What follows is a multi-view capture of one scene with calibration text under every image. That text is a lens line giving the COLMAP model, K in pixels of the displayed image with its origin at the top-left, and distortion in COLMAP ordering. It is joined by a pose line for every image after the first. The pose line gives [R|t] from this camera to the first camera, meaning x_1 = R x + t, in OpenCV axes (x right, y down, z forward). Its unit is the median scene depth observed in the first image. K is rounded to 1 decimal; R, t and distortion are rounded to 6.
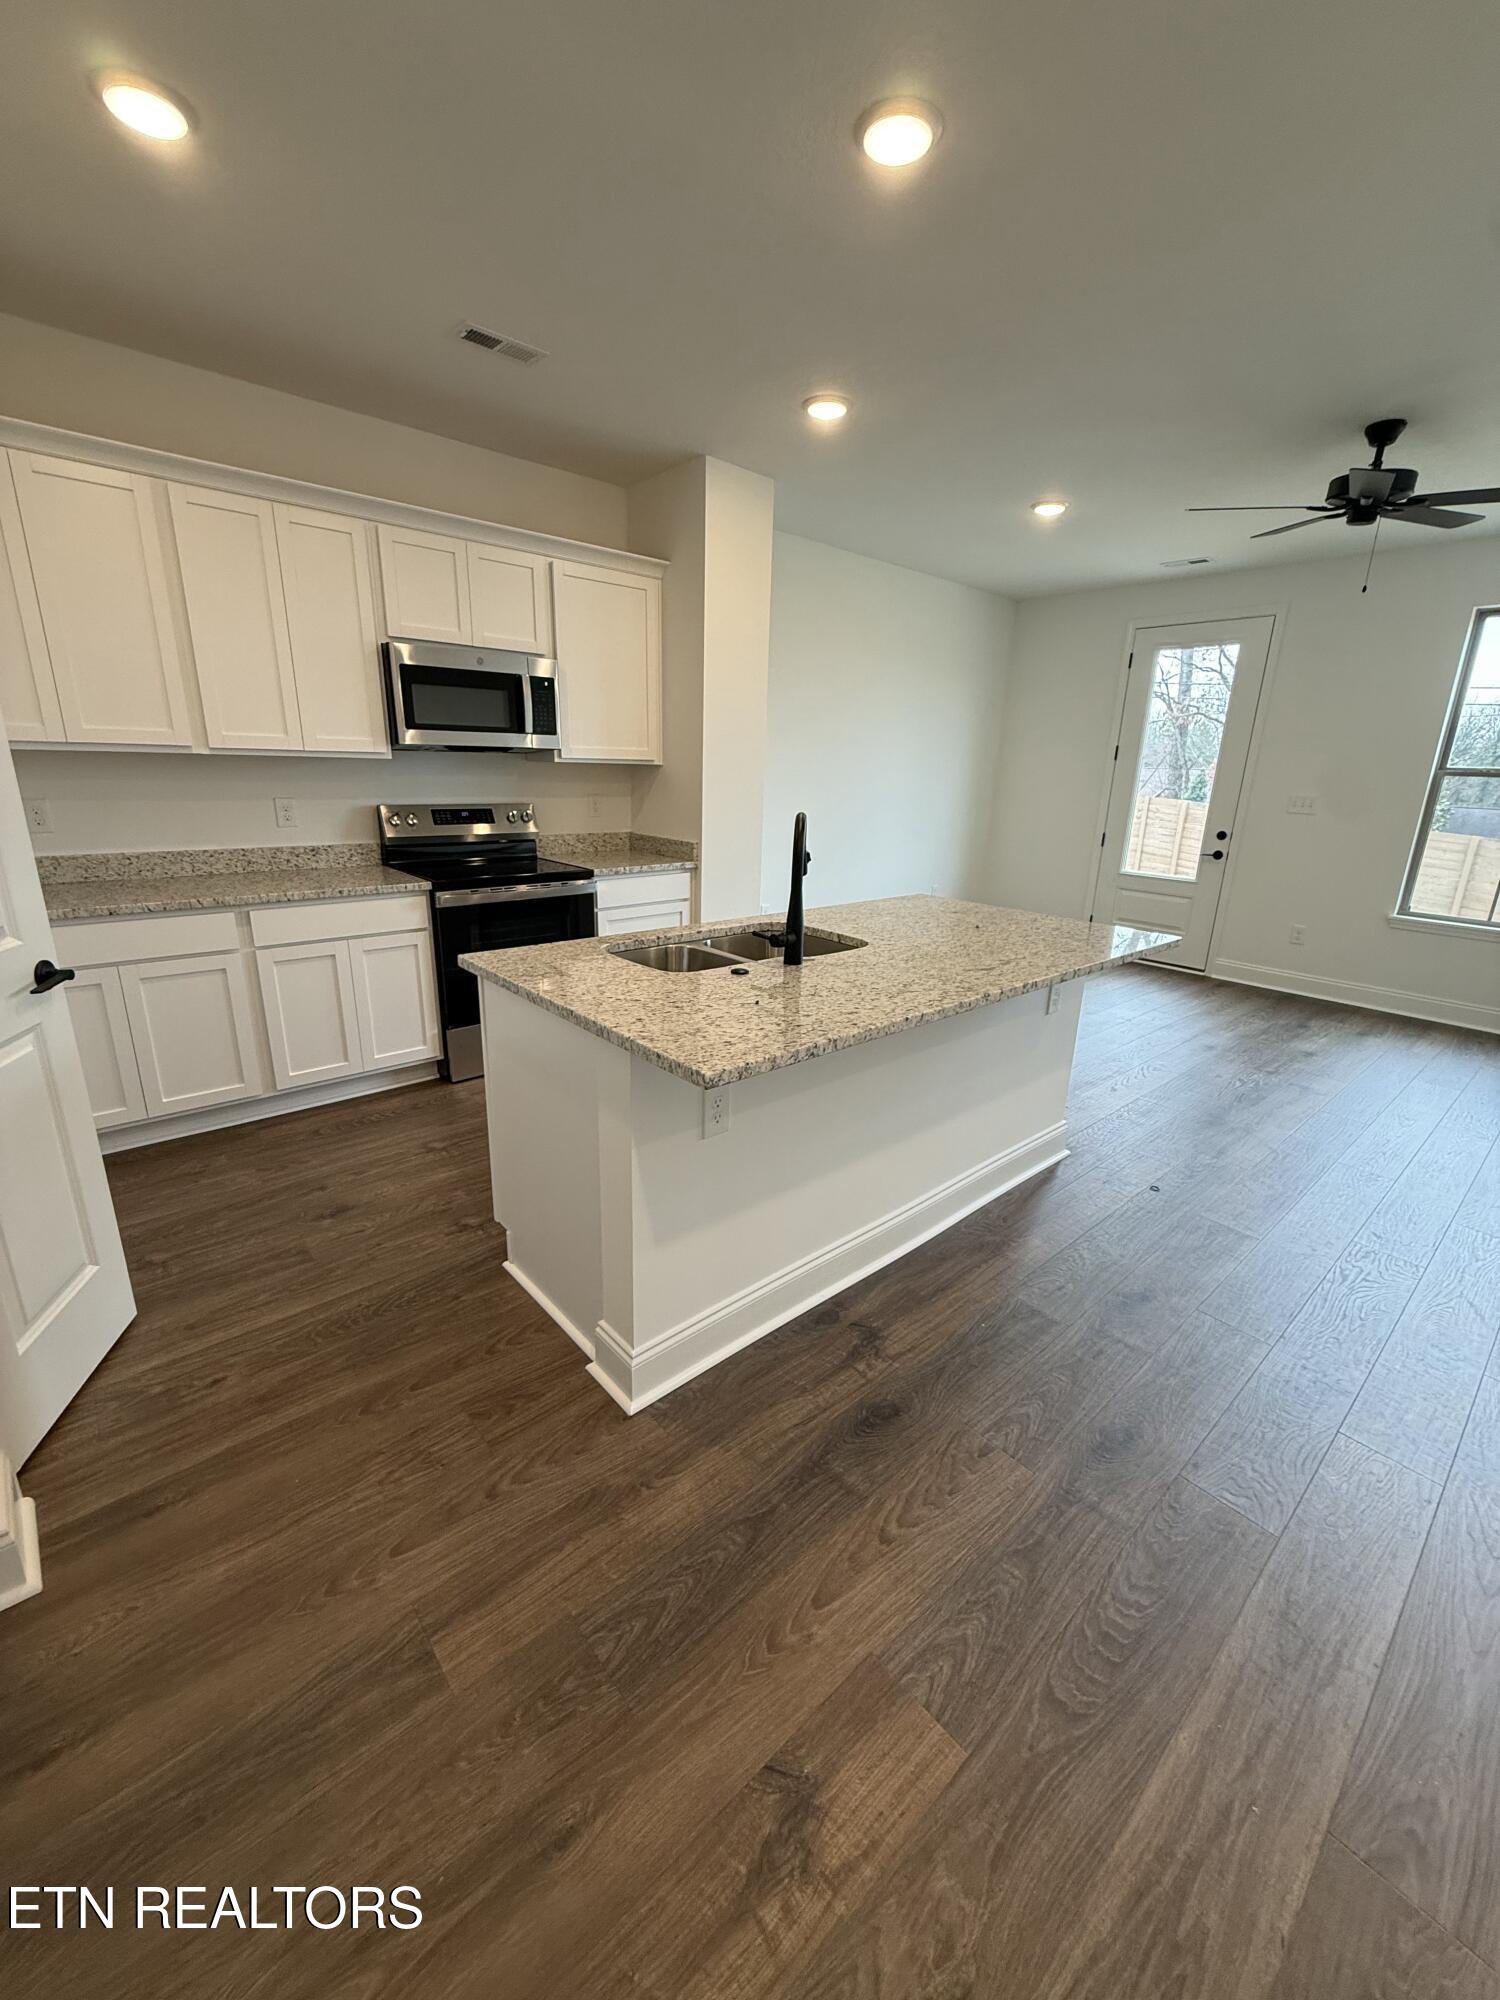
lens RADIAL K [[794.3, 0, 745.2], [0, 794.3, 987.1], [0, 0, 1]] dist [-0.002153, 0.001304]
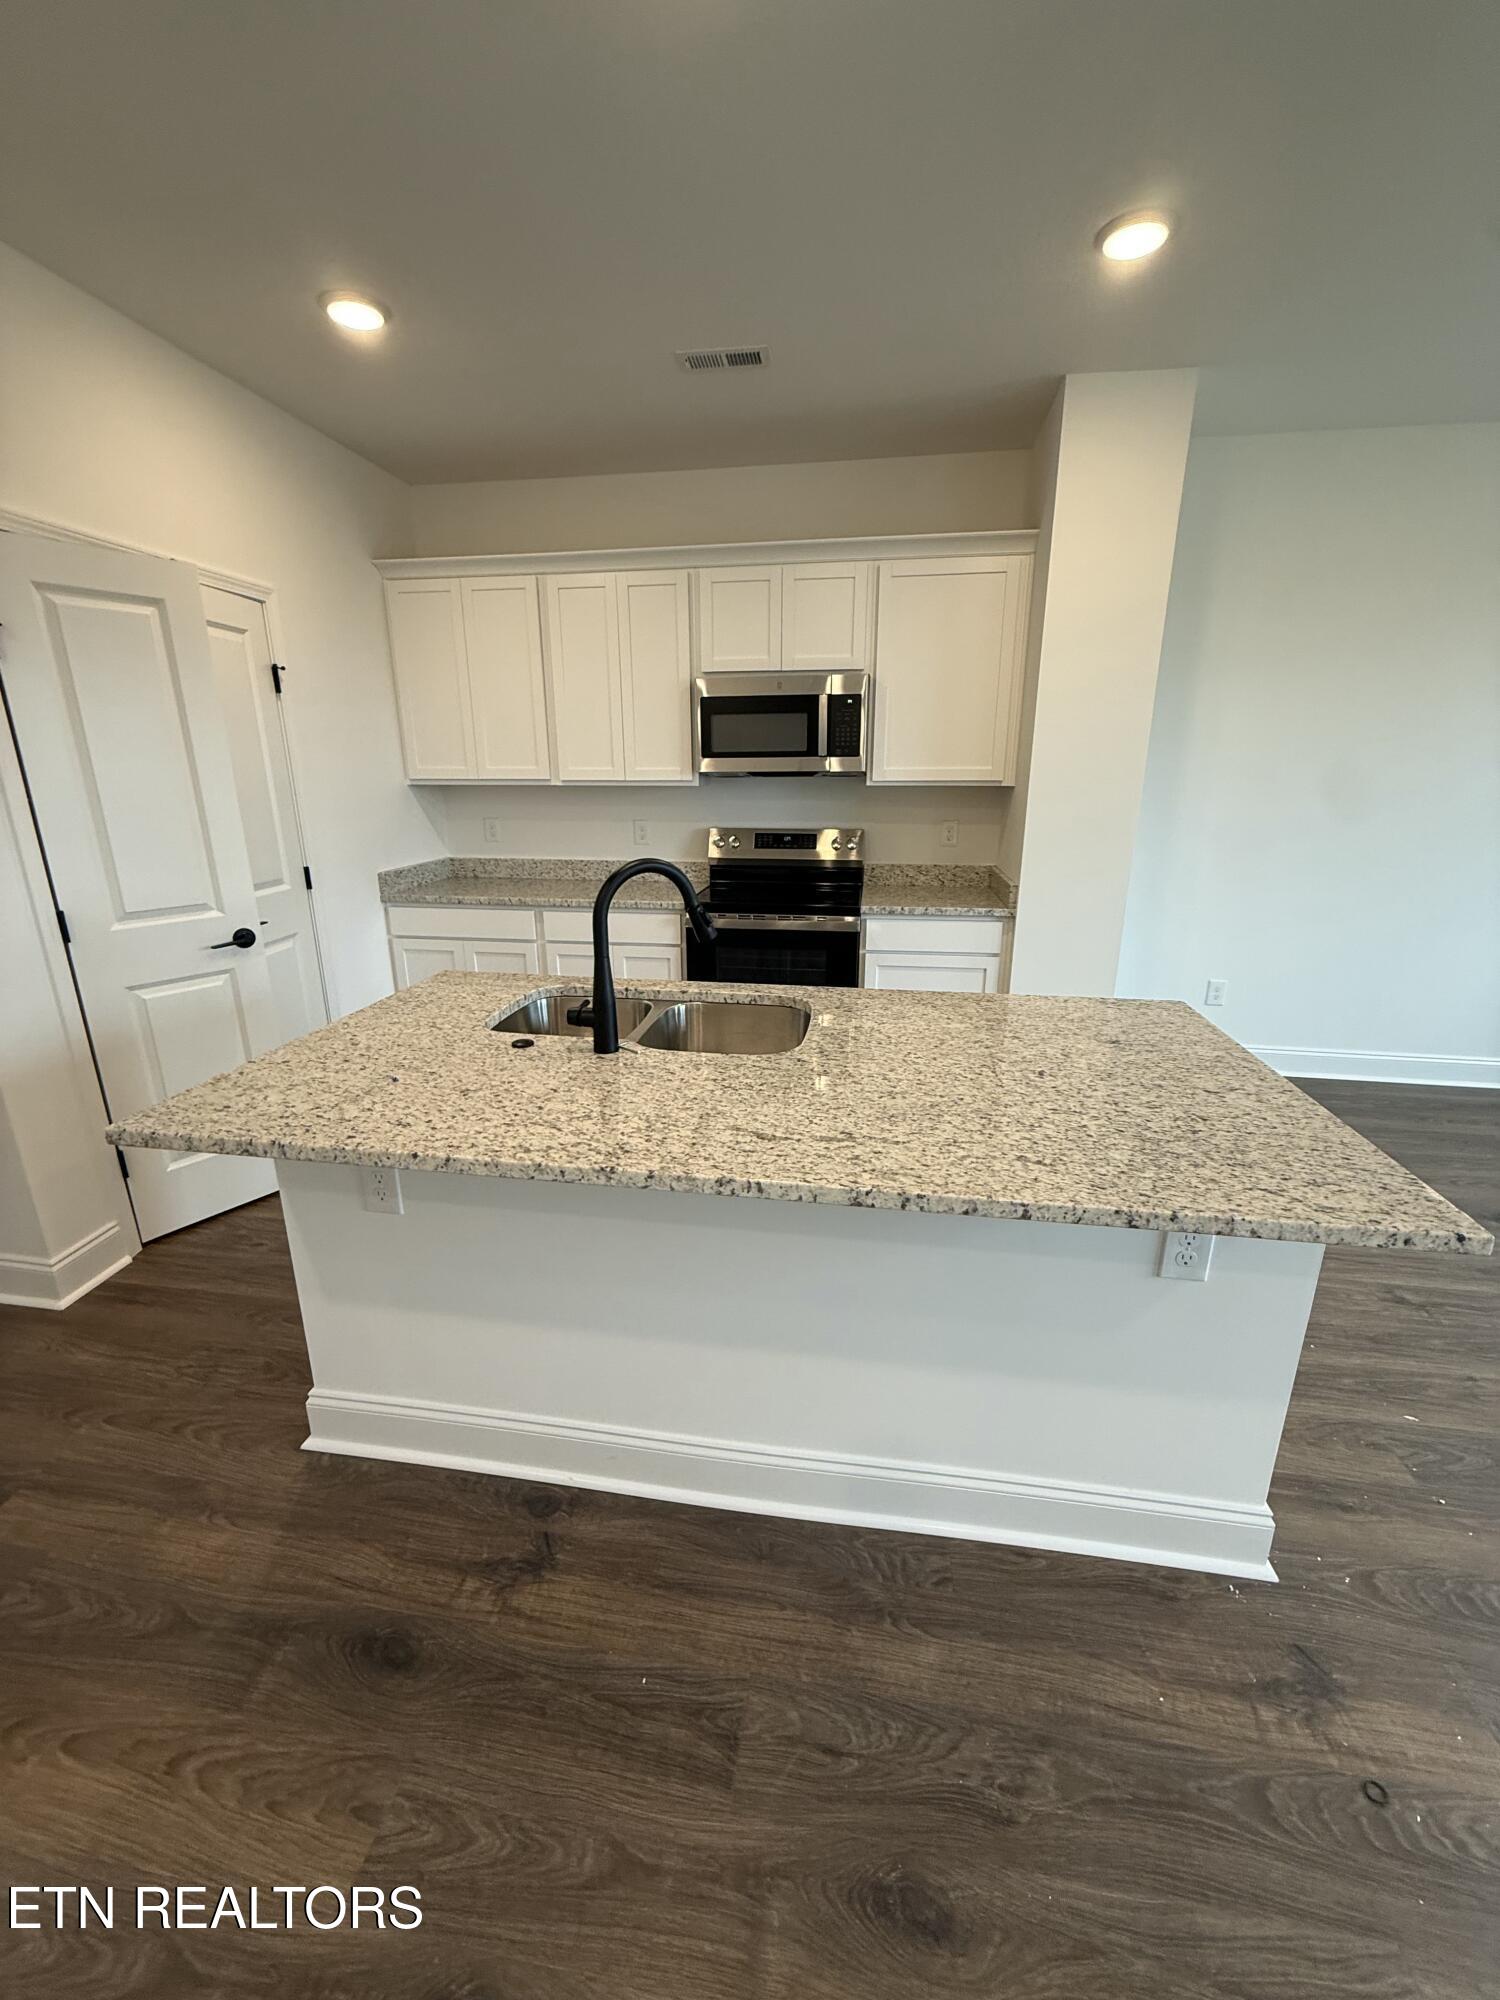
lens RADIAL K [[794.3, 0, 731.3], [0, 794.3, 982.7], [0, 0, 1]] dist [-0.002153, 0.001304]
pose [[0.642909, 0.172374, -0.746294, 0.440178], [-0.189803, 0.979812, 0.062801, -0.104023], [0.742053, 0.101274, 0.662647, 0.353917]]
